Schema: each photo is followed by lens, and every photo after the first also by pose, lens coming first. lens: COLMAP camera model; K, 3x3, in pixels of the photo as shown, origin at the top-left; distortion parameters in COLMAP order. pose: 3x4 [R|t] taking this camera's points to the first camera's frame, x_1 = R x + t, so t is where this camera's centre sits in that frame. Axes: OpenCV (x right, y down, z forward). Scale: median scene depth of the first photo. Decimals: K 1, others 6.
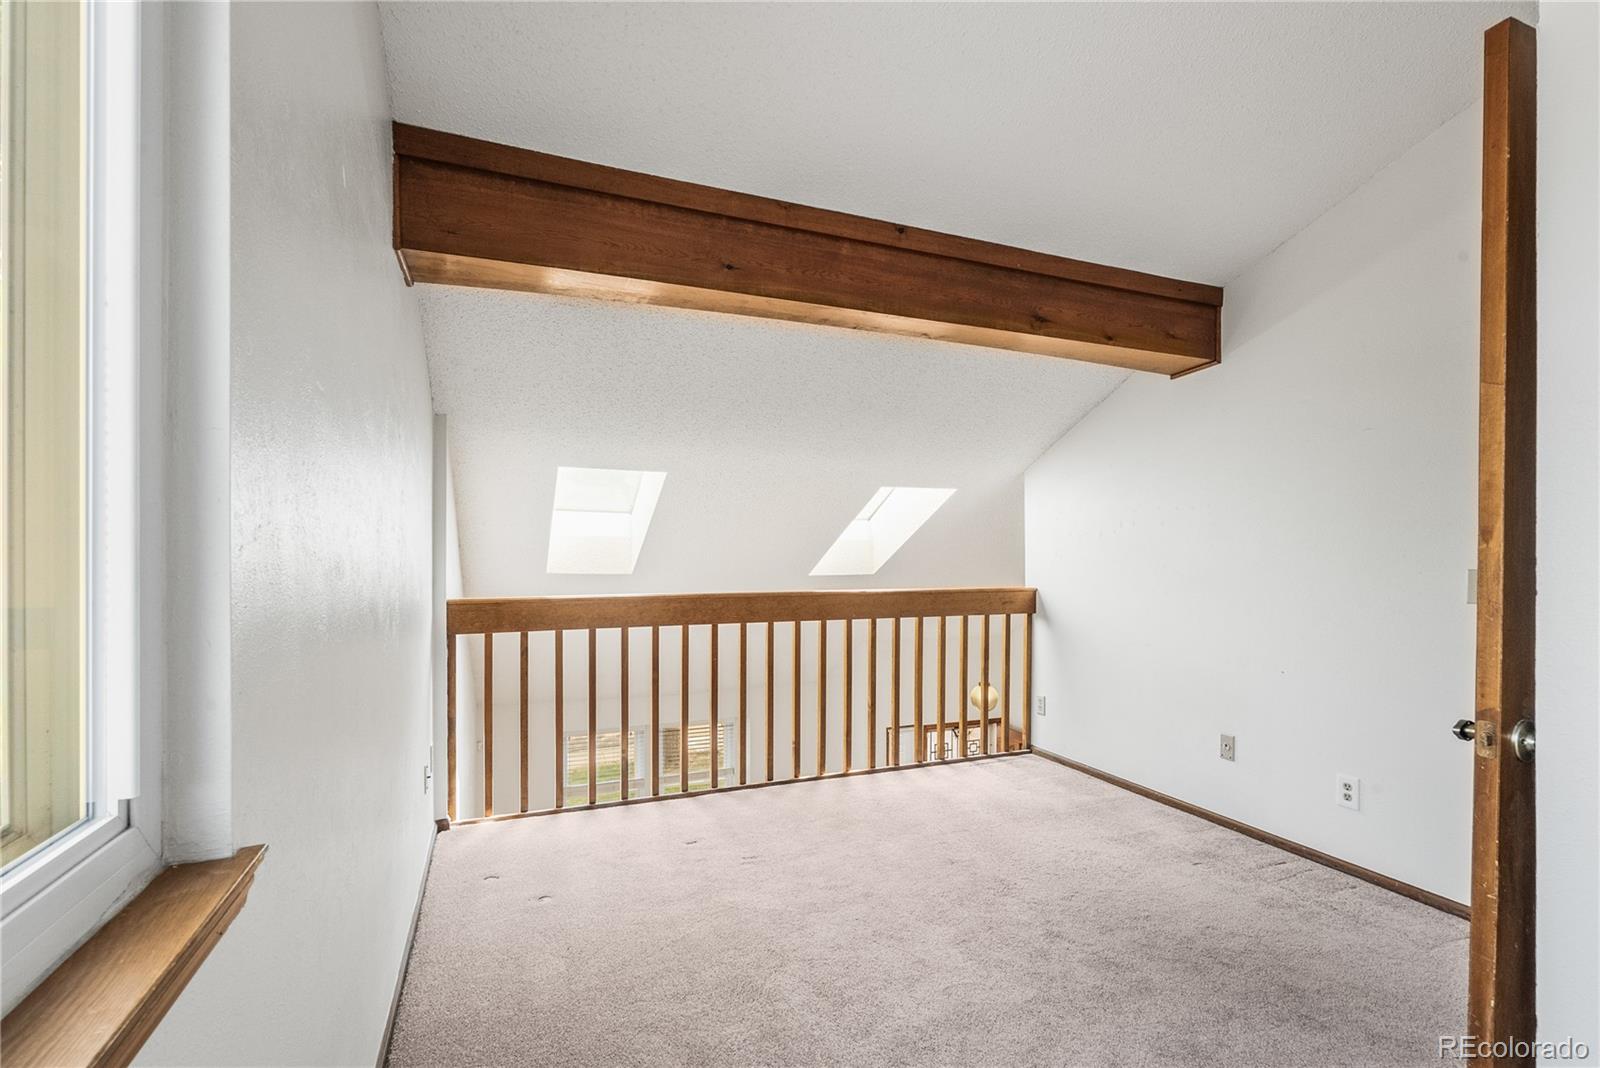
lens RADIAL K [[726.6, 0, 799.6], [0, 726.6, 551.4], [0, 0, 1]] dist [-0.000524, -0.000292]
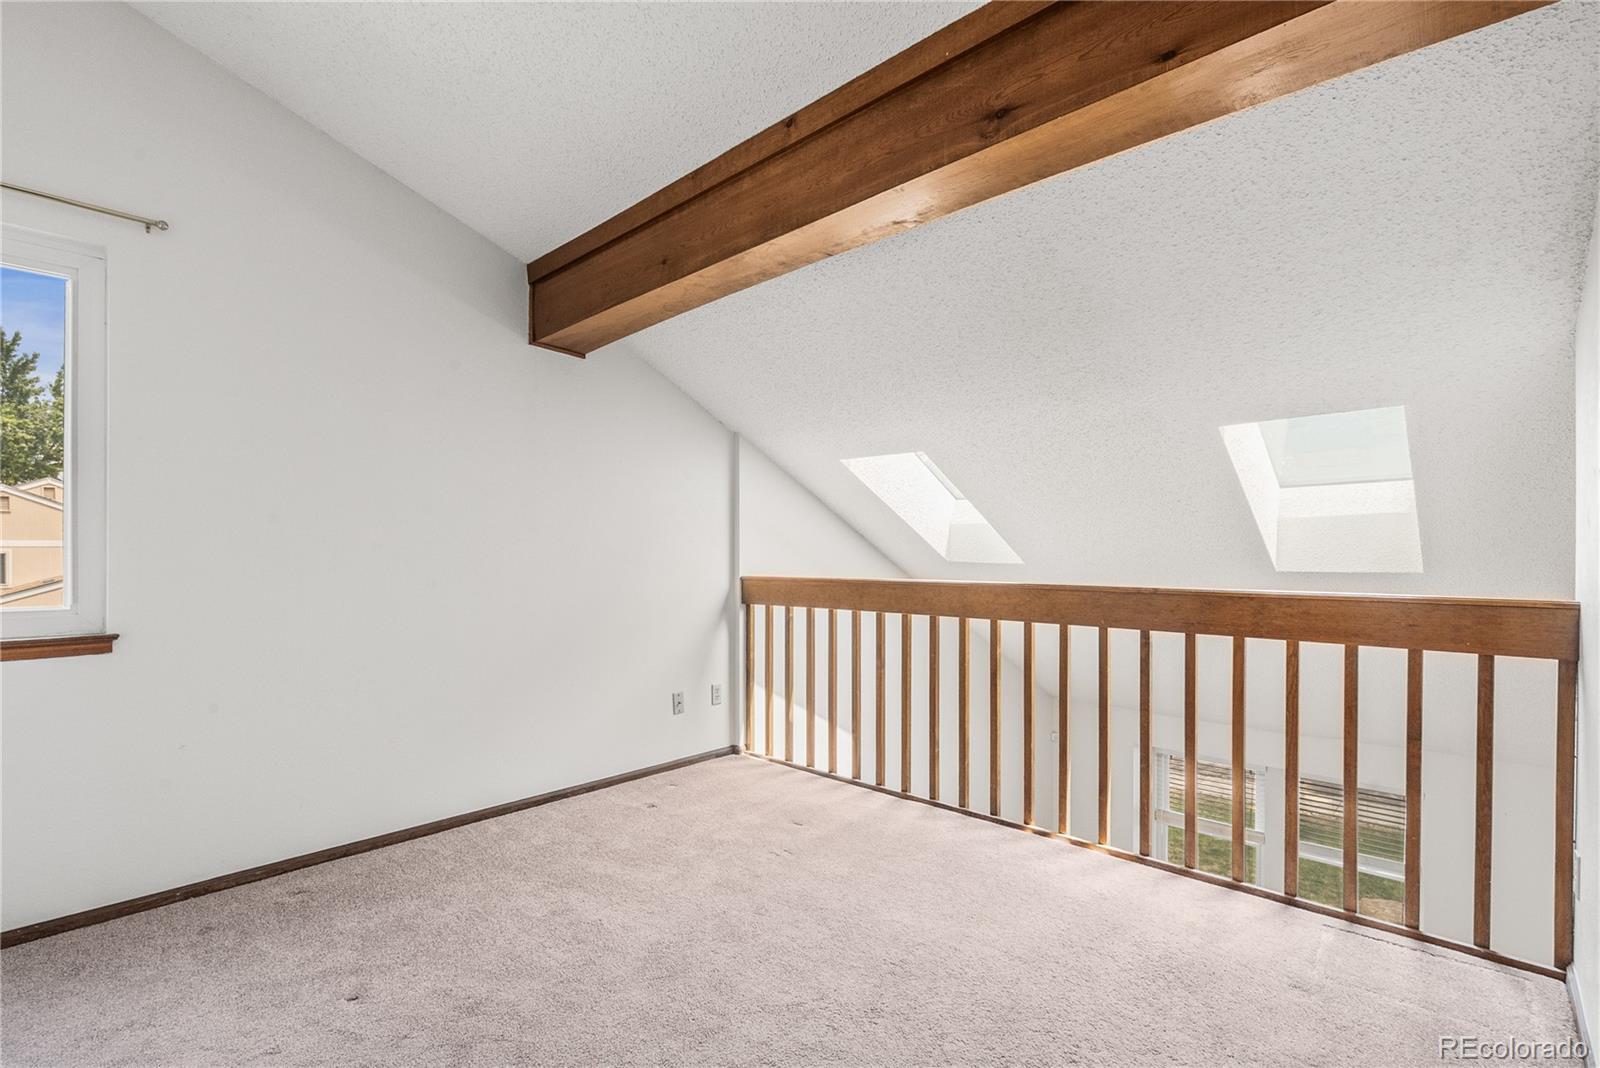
lens RADIAL K [[717.8, 0, 801.2], [0, 717.8, 552.5], [0, 0, 1]] dist [-0.012348, -0.000234]
pose [[0.421602, -0.003412, -0.906774, 0.695042], [0.001816, 0.999994, -0.002919, 0.028490], [0.906779, -0.000416, 0.421606, 0.548000]]
